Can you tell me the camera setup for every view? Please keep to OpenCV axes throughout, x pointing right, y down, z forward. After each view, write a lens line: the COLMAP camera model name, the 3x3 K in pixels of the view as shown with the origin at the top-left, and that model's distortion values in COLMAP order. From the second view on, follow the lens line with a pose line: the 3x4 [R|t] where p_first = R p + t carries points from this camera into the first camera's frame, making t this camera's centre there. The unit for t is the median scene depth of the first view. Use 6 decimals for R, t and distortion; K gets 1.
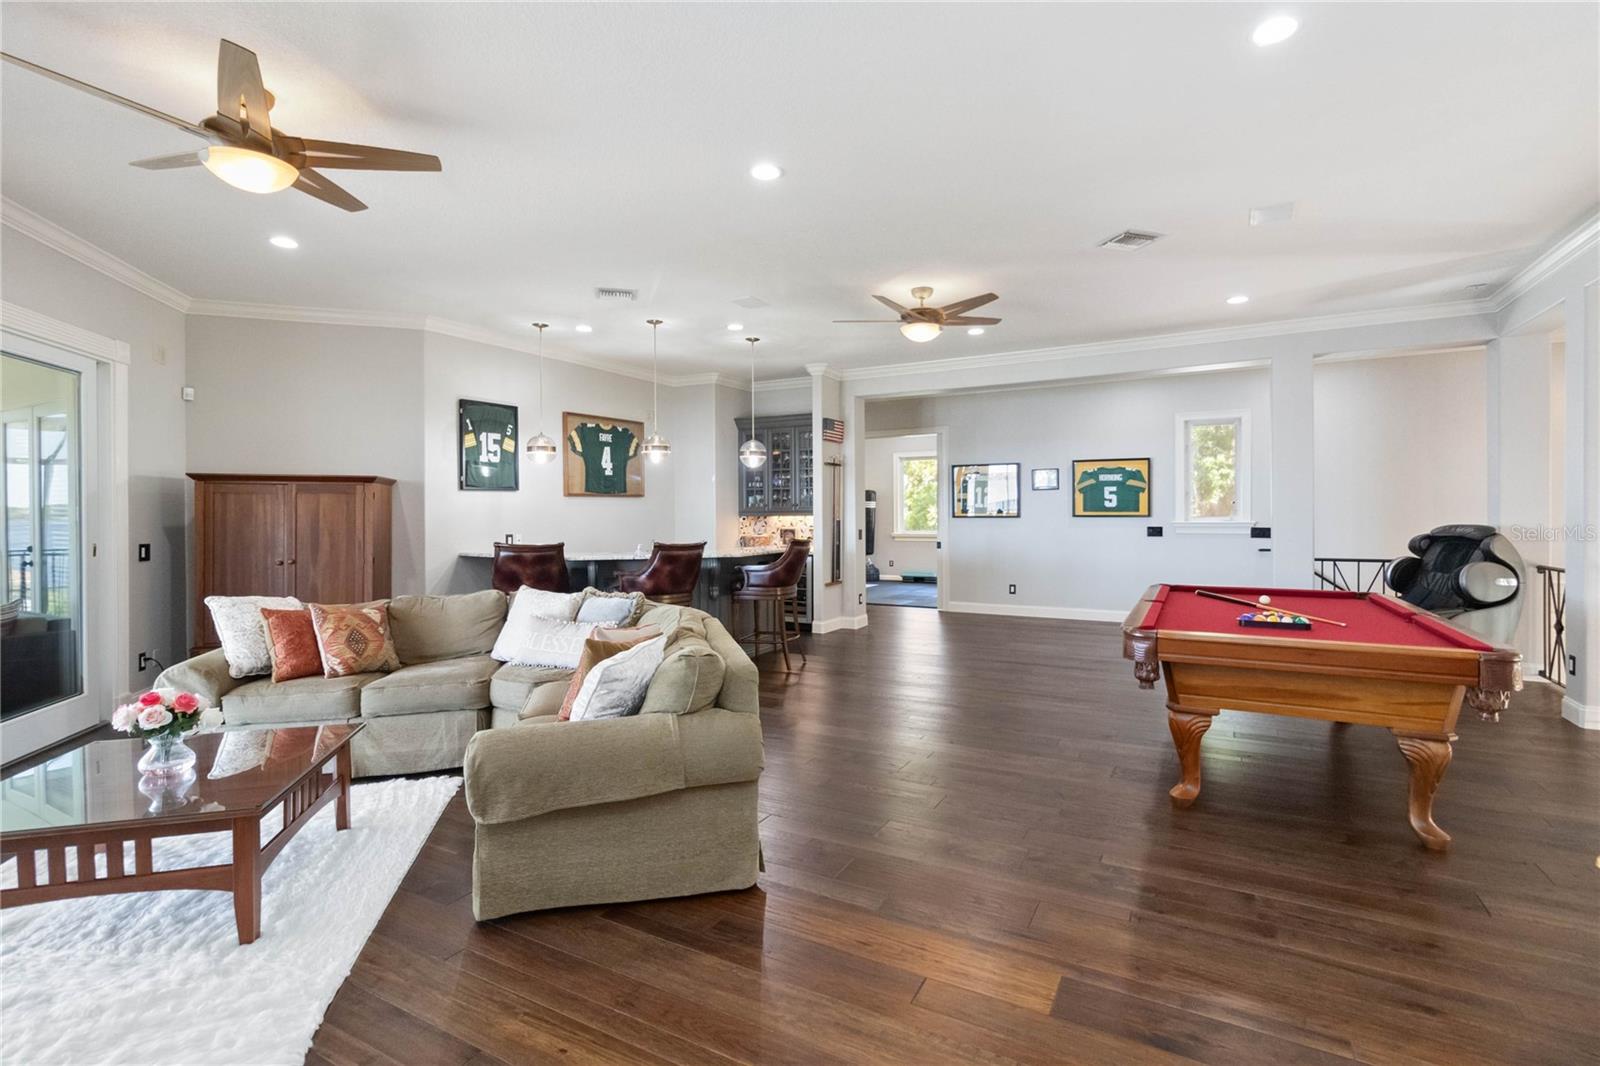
lens RADIAL K [[748.3, 0, 806.6], [0, 748.3, 509.7], [0, 0, 1]] dist [0.000046, 0.000935]
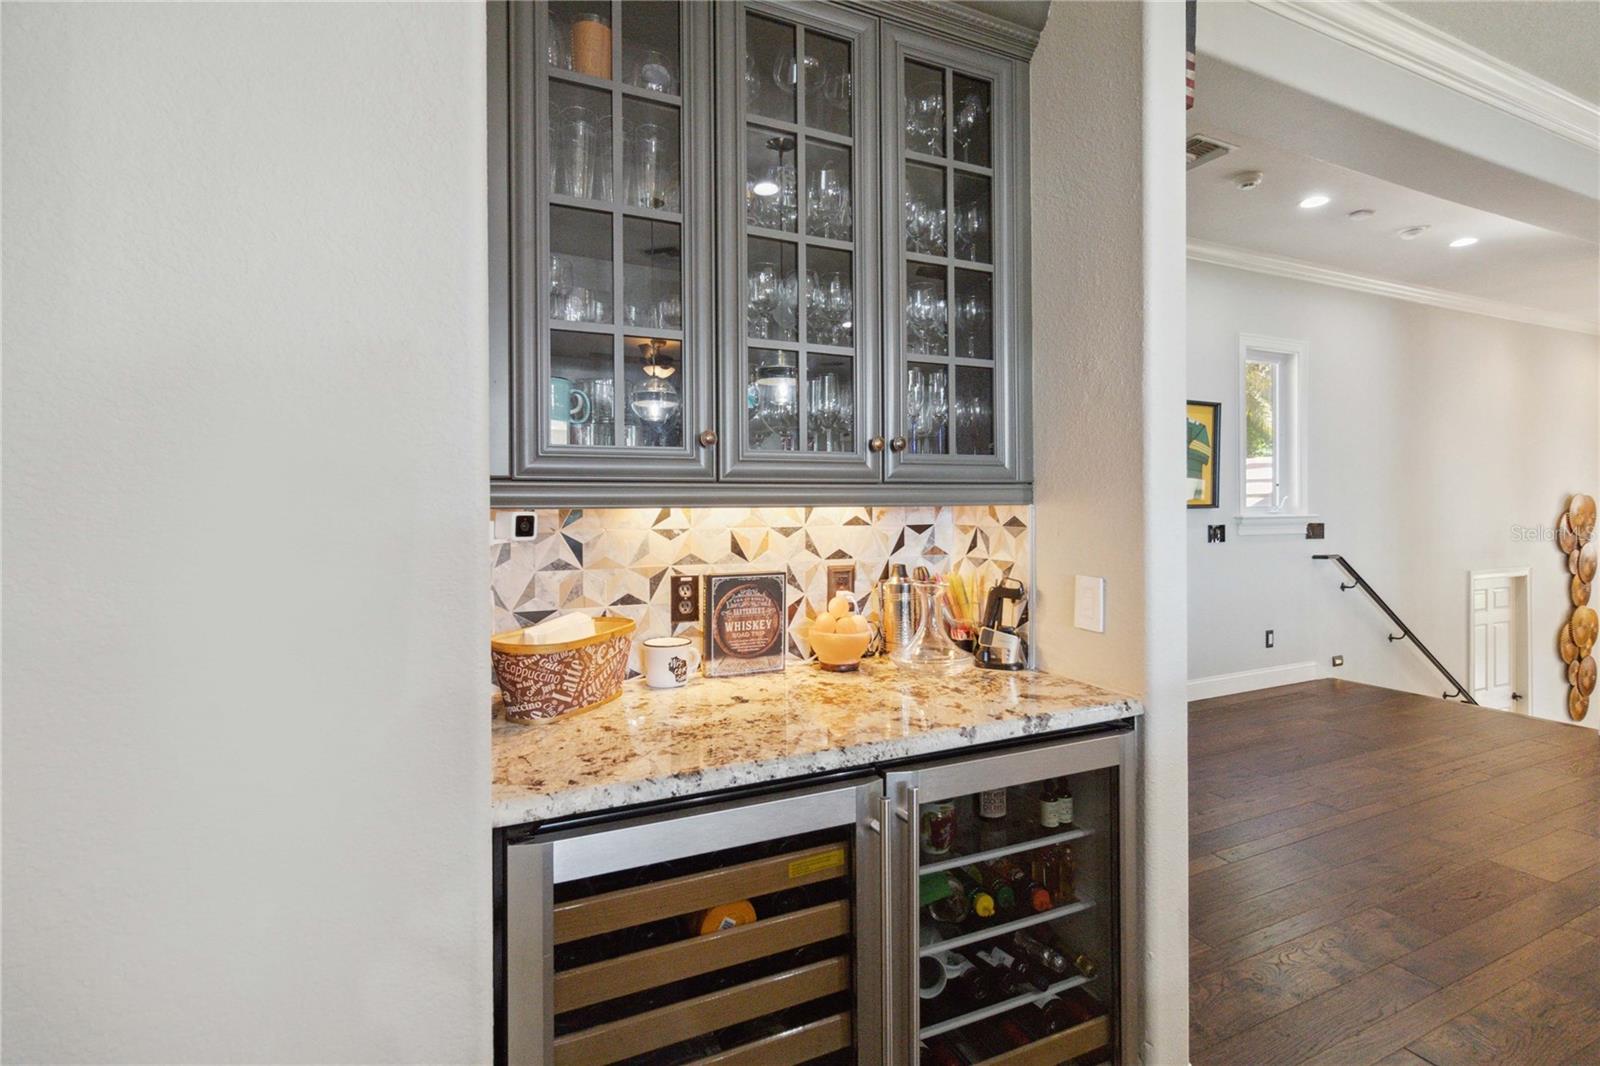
lens RADIAL K [[748.3, 0, 806.6], [0, 748.3, 509.7], [0, 0, 1]] dist [0.000046, 0.000935]
pose [[0.591901, -0.003261, 0.806004, -0.228583], [0.003833, 0.999992, 0.001231, 0.011641], [-0.806002, 0.002361, 0.591908, 1.175648]]
